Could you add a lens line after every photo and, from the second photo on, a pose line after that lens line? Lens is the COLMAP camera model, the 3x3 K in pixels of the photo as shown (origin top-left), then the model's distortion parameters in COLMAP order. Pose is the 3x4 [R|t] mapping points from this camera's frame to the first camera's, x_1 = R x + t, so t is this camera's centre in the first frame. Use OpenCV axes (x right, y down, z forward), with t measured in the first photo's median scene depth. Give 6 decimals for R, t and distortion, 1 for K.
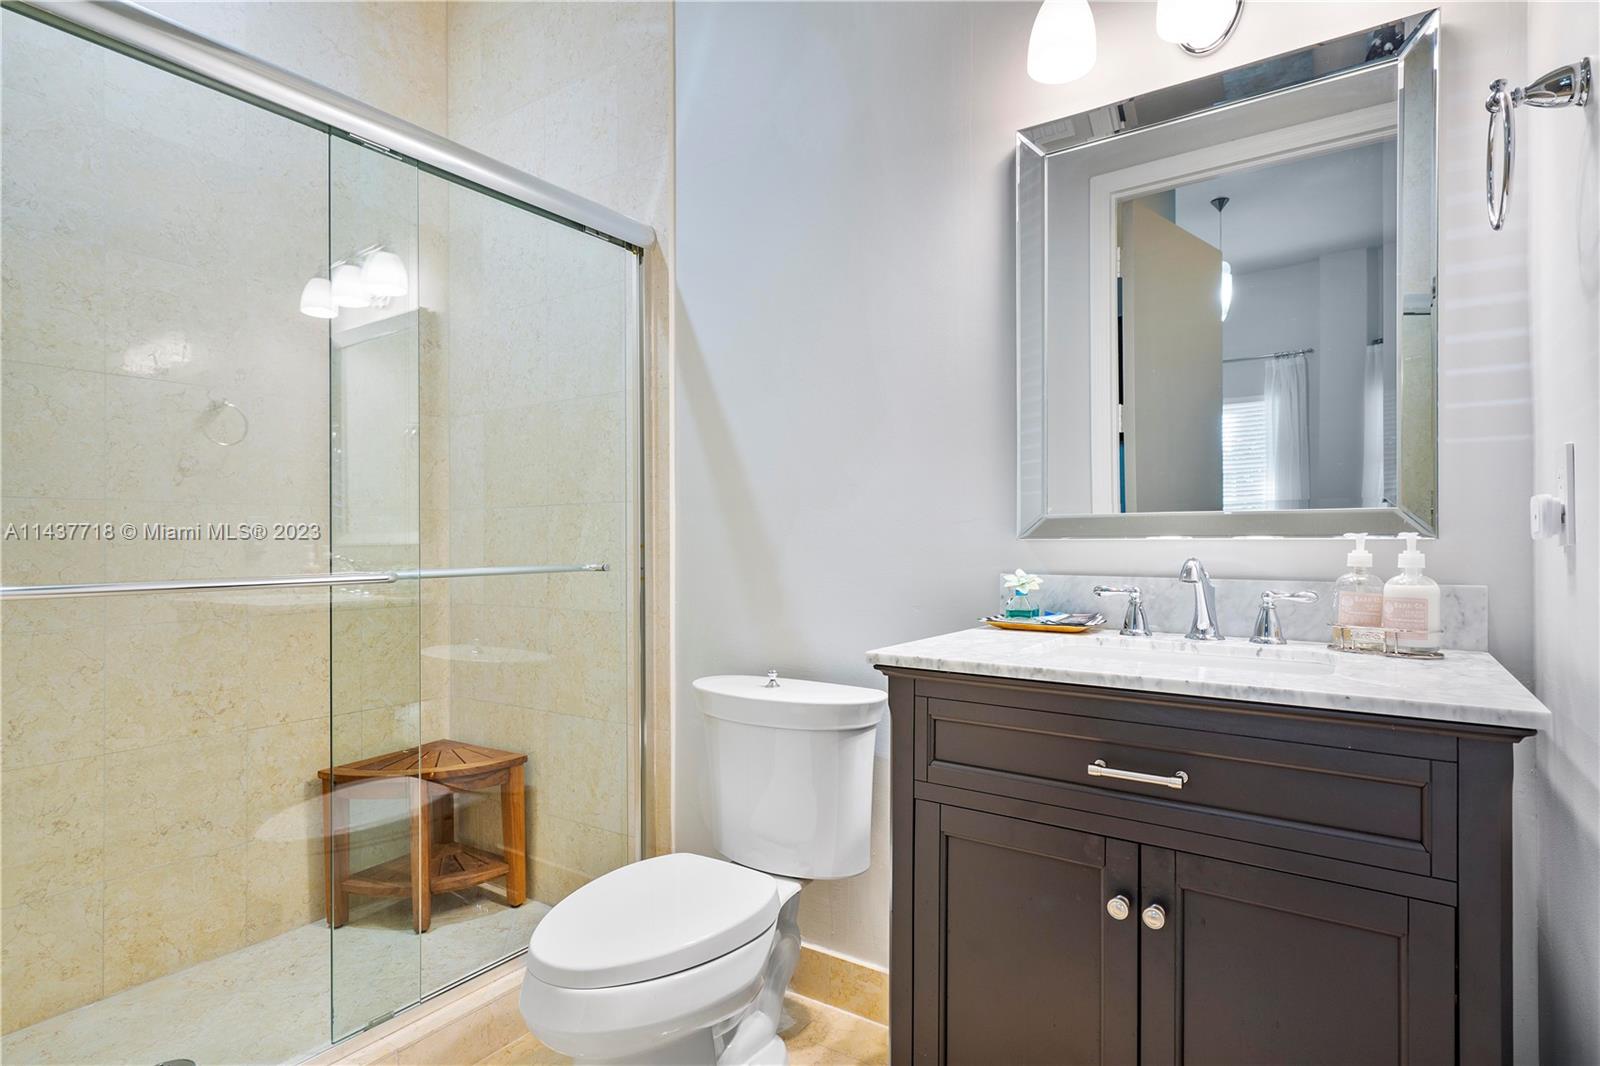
lens RADIAL K [[834.3, 0, 800.0], [0, 834.3, 533.0], [0, 0, 1]] dist [-0.000259, -0.000163]
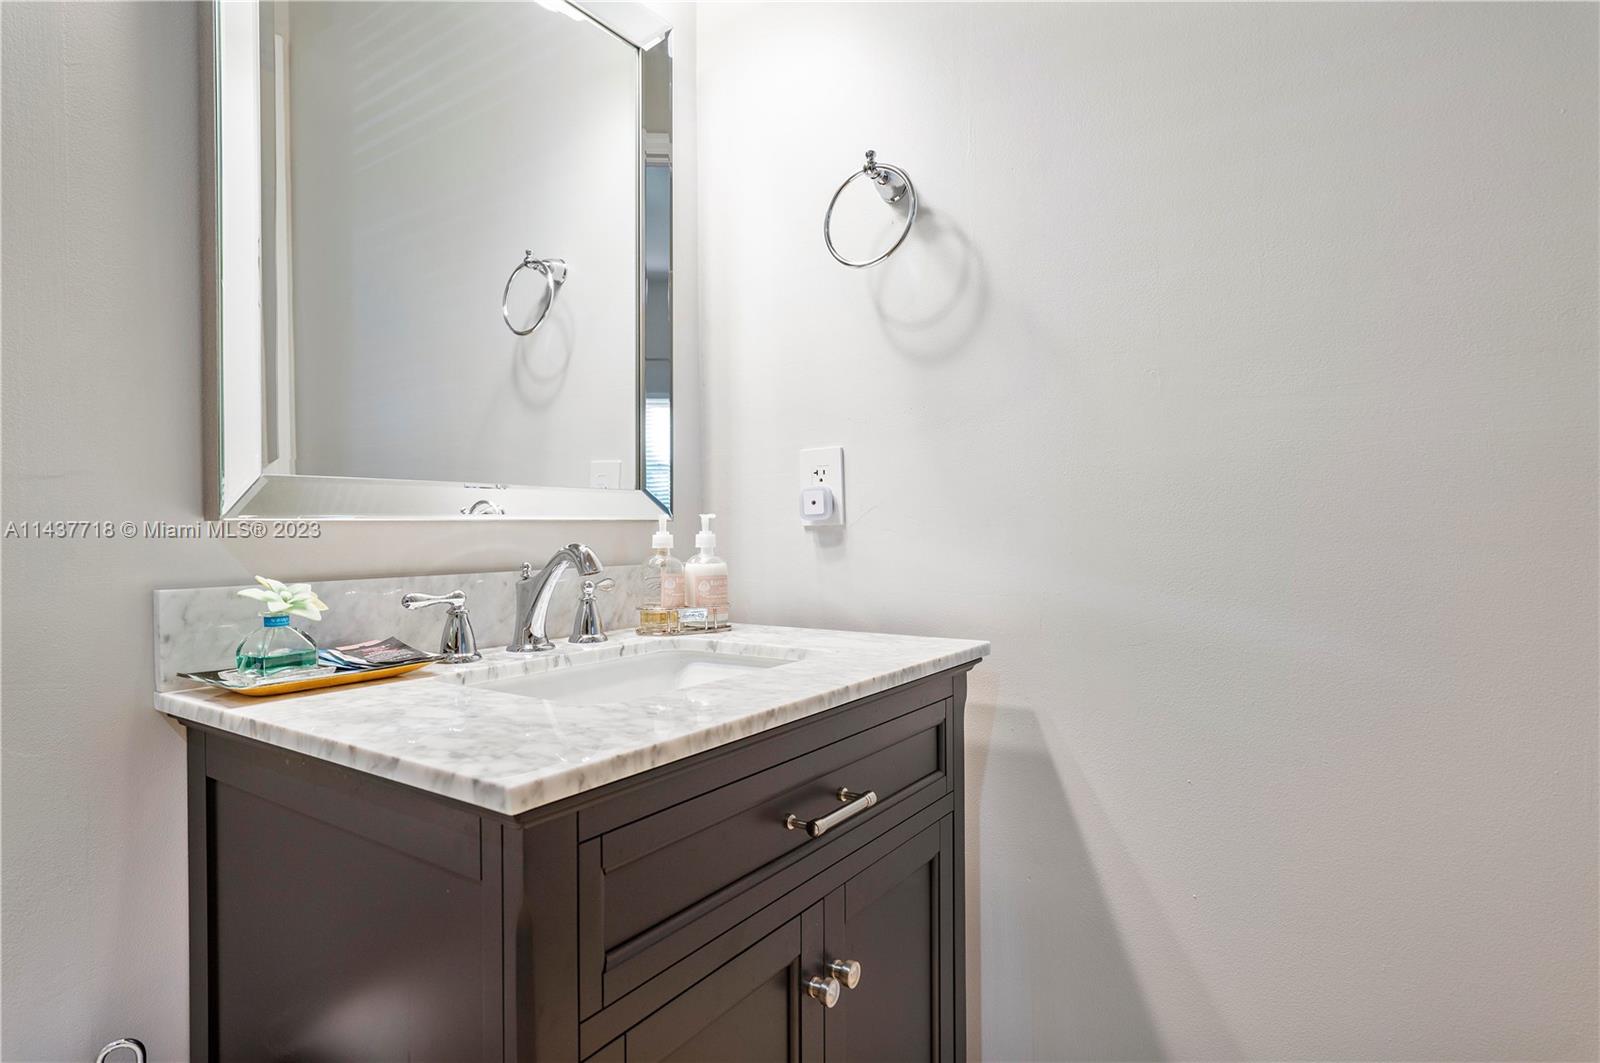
lens RADIAL K [[834.3, 0, 800.0], [0, 834.3, 531.5], [0, 0, 1]] dist [-0.000259, -0.000163]
pose [[0.008980, -0.003173, 0.999955, -0.312604], [-0.001453, 0.999994, 0.003186, 0.017204], [-0.999959, -0.001481, 0.008975, 0.829786]]
